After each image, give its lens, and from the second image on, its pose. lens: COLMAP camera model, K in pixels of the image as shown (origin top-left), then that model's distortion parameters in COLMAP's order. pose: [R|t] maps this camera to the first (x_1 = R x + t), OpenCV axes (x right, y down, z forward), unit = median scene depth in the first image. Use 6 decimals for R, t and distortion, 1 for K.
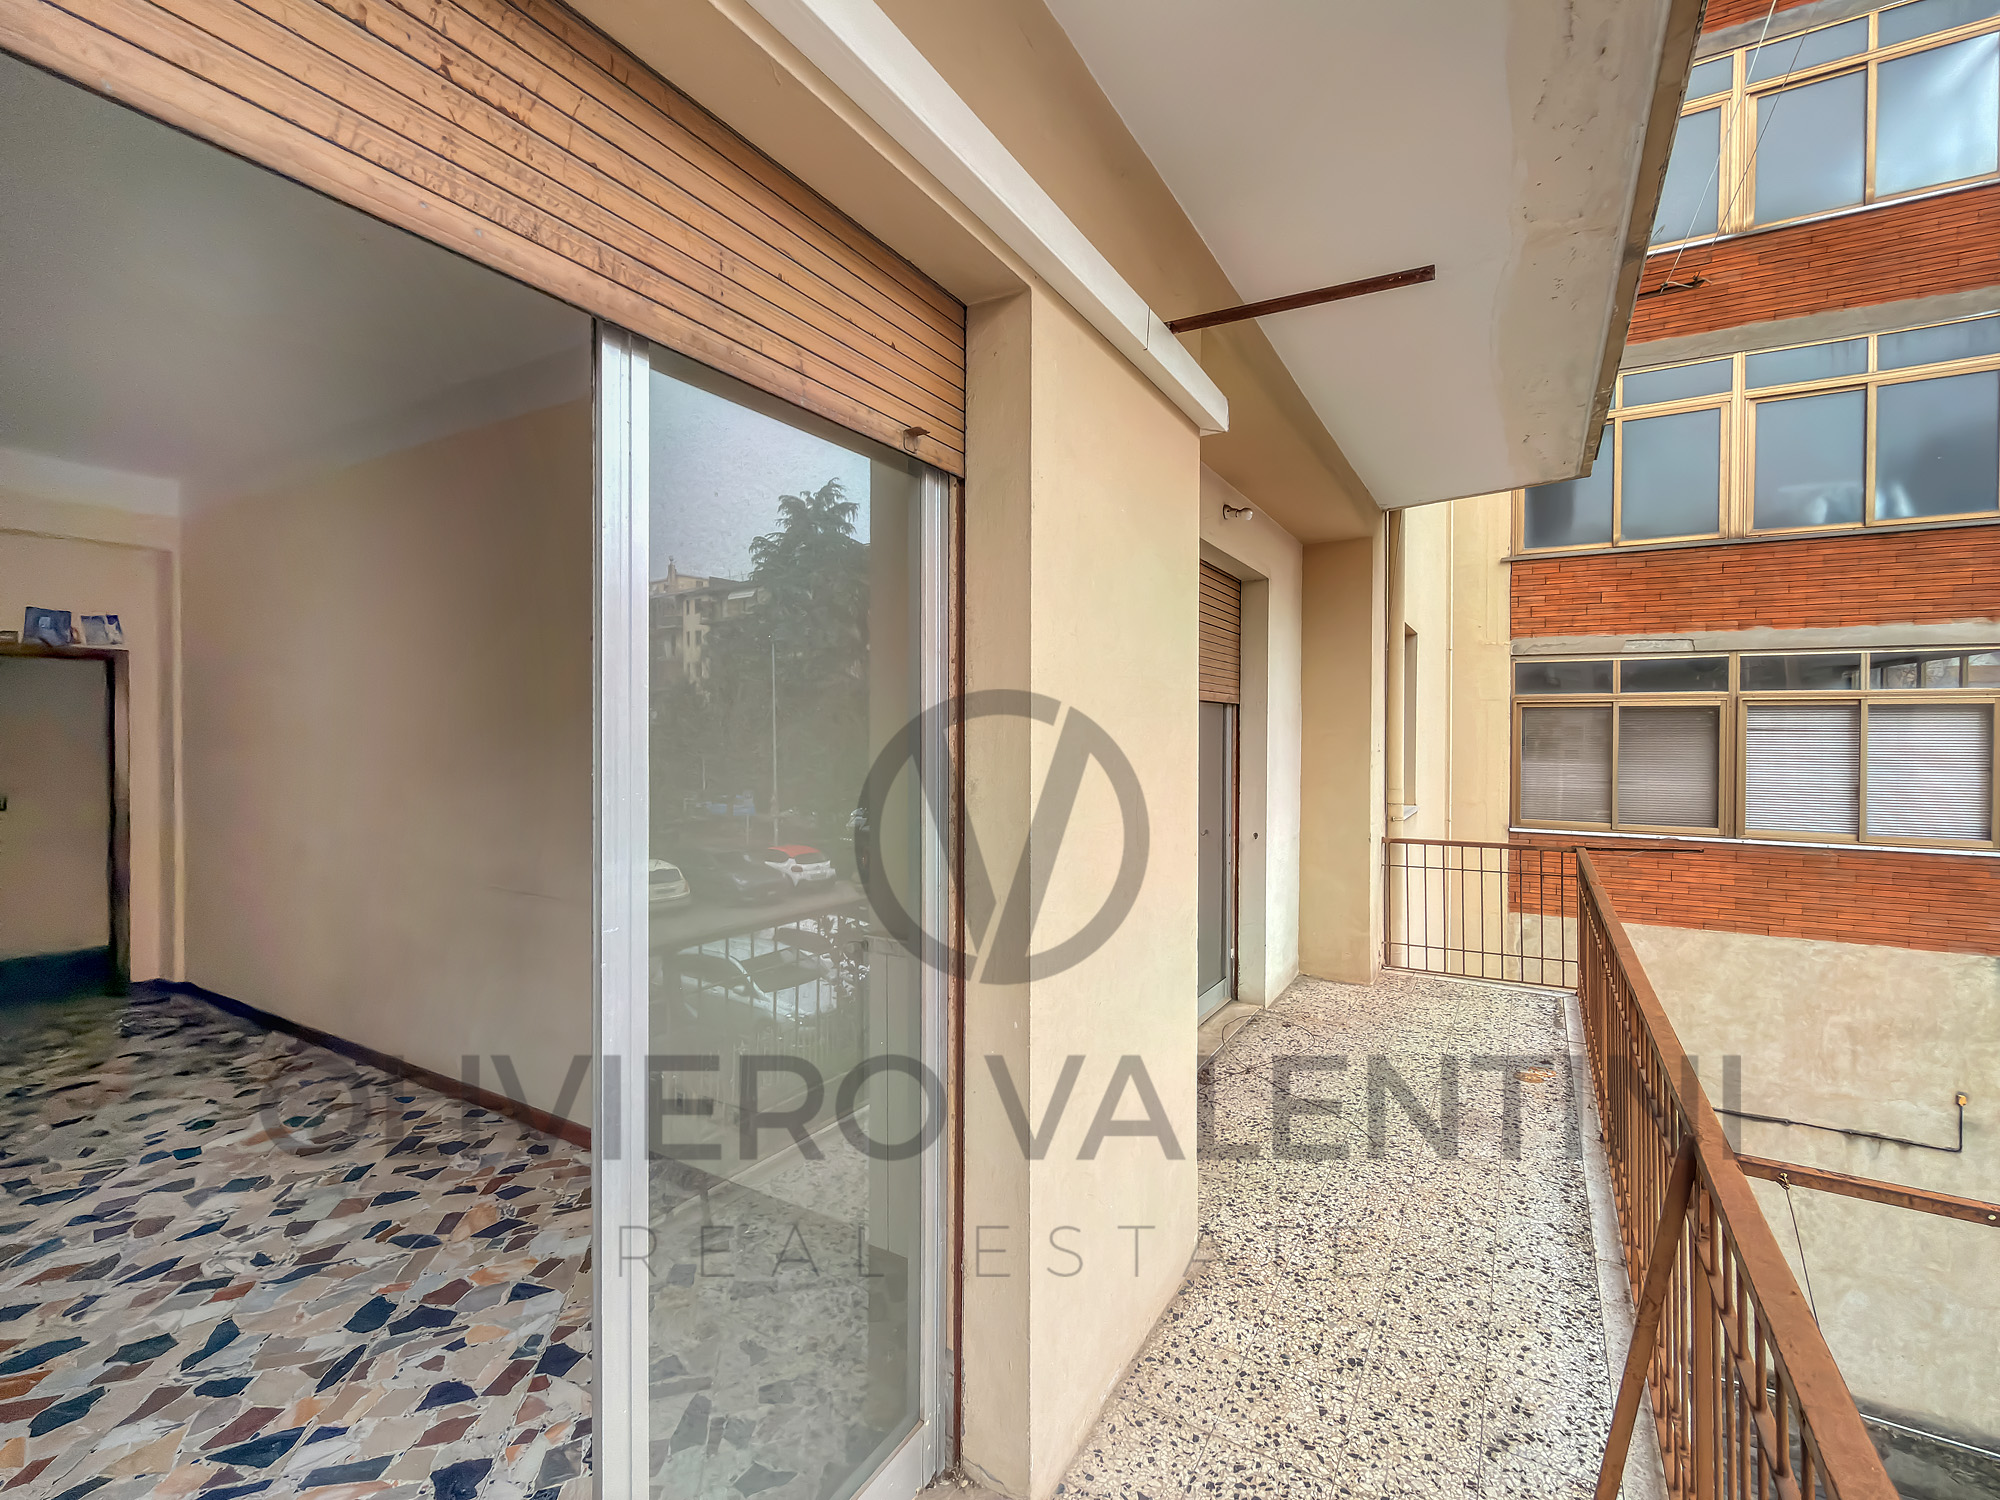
lens RADIAL K [[877.8, 0, 1006.8], [0, 877.8, 740.3], [0, 0, 1]] dist [0.001650, 0.000257]
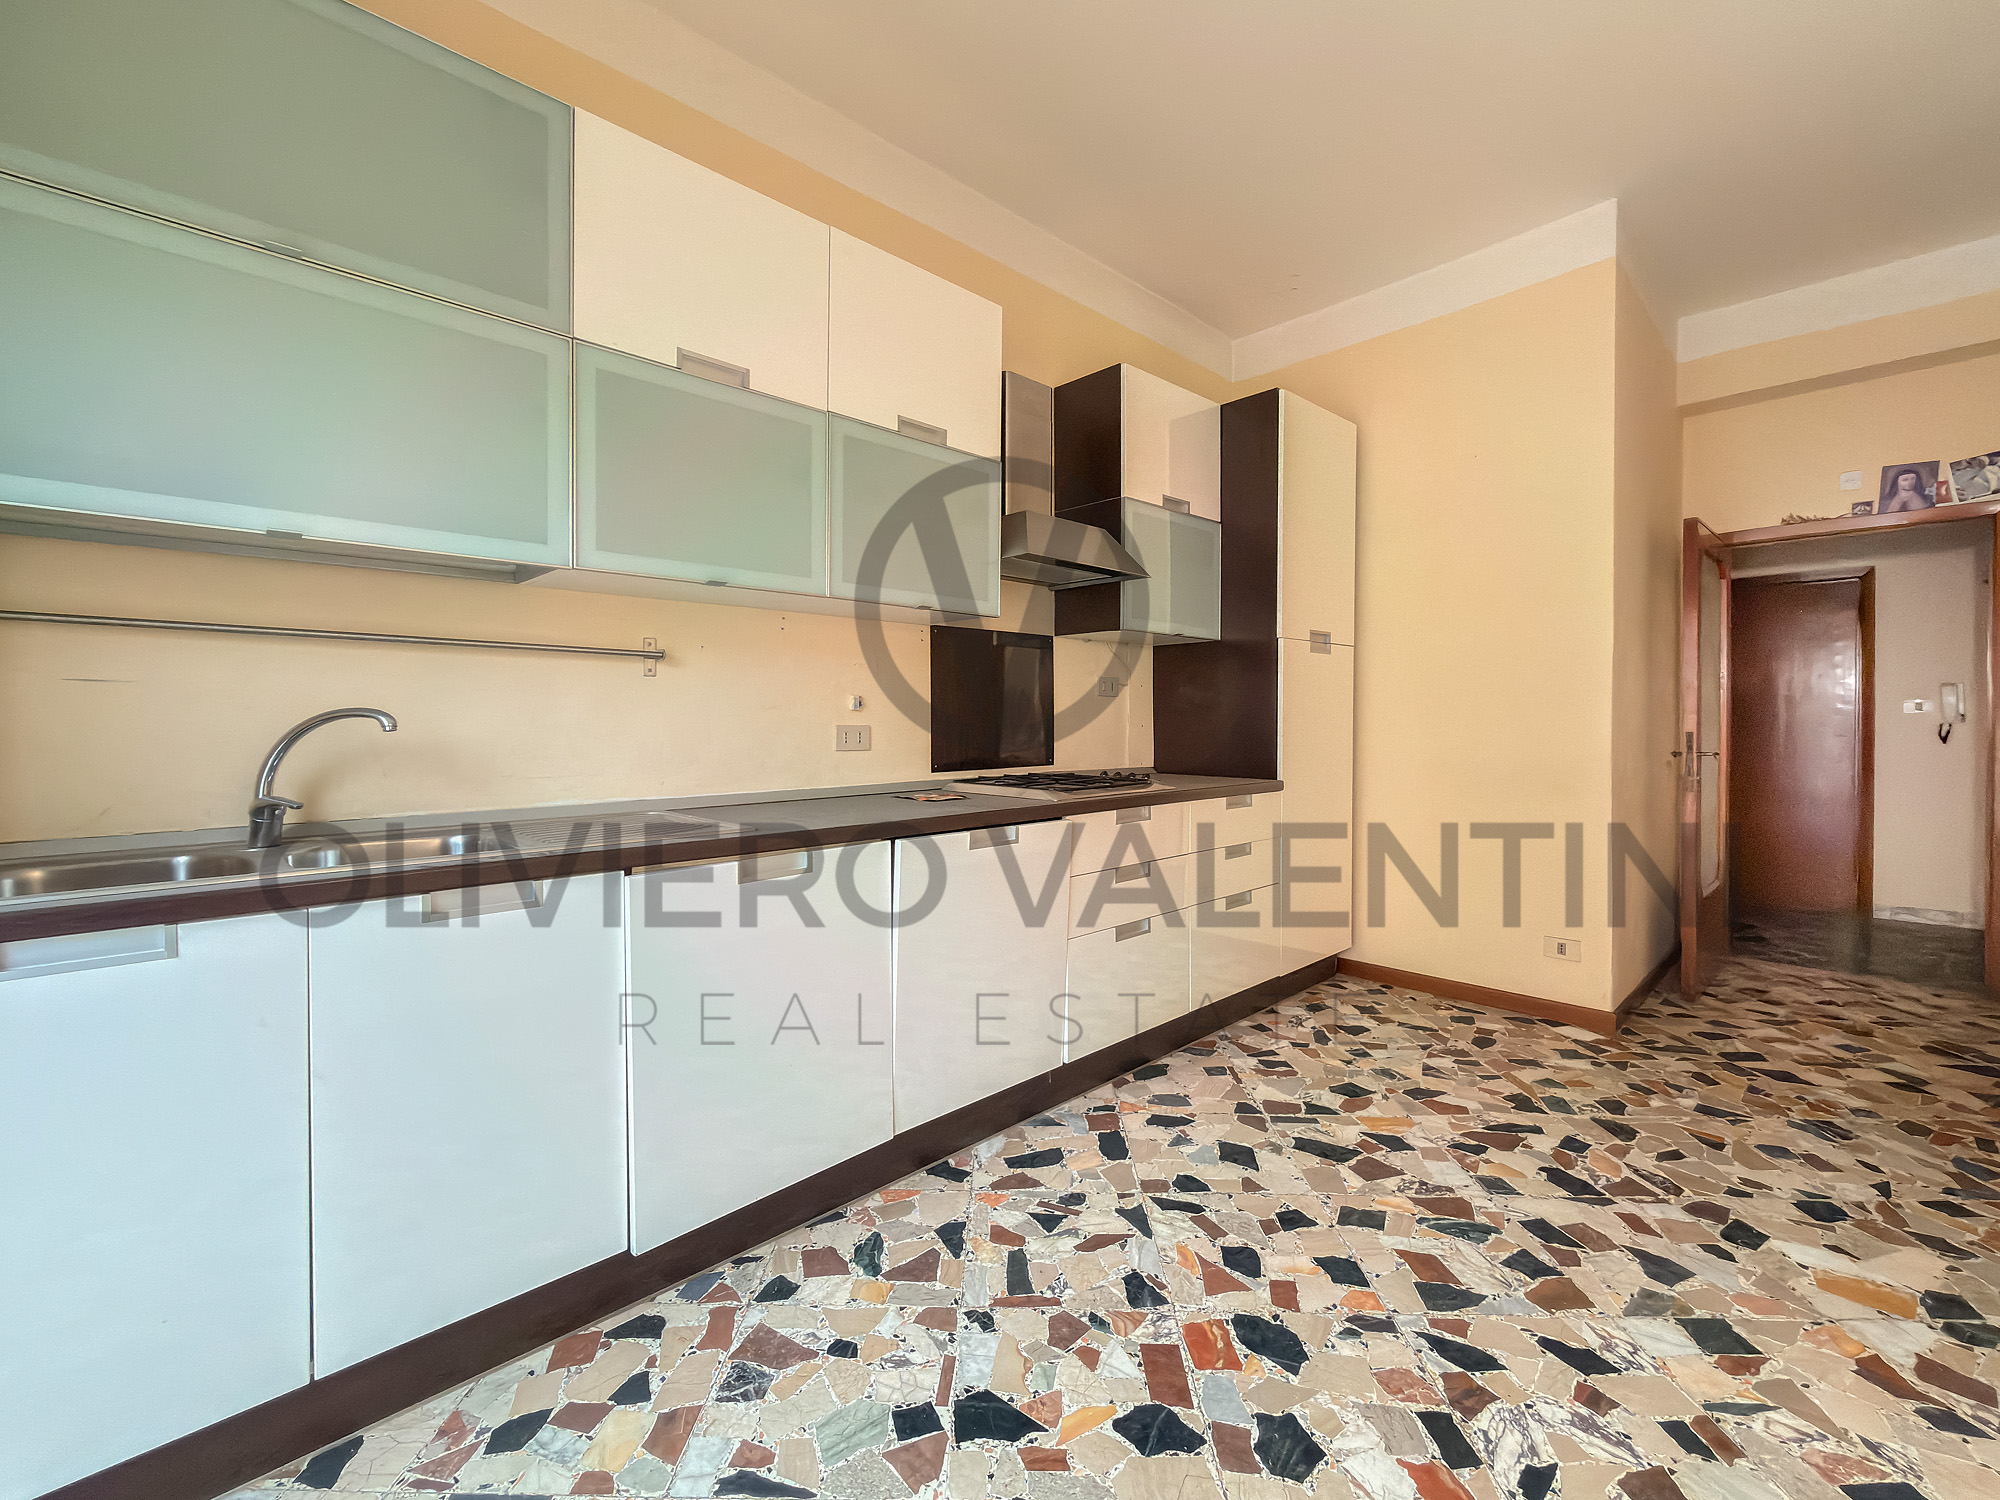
lens RADIAL K [[886.0, 0, 1004.2], [0, 886.0, 736.0], [0, 0, 1]] dist [0.002534, 0.000319]
pose [[-0.246310, 0.014124, -0.969088, -0.237071], [-0.006164, 0.999851, 0.016139, 0.129314], [0.969172, 0.009949, -0.246186, 0.704913]]
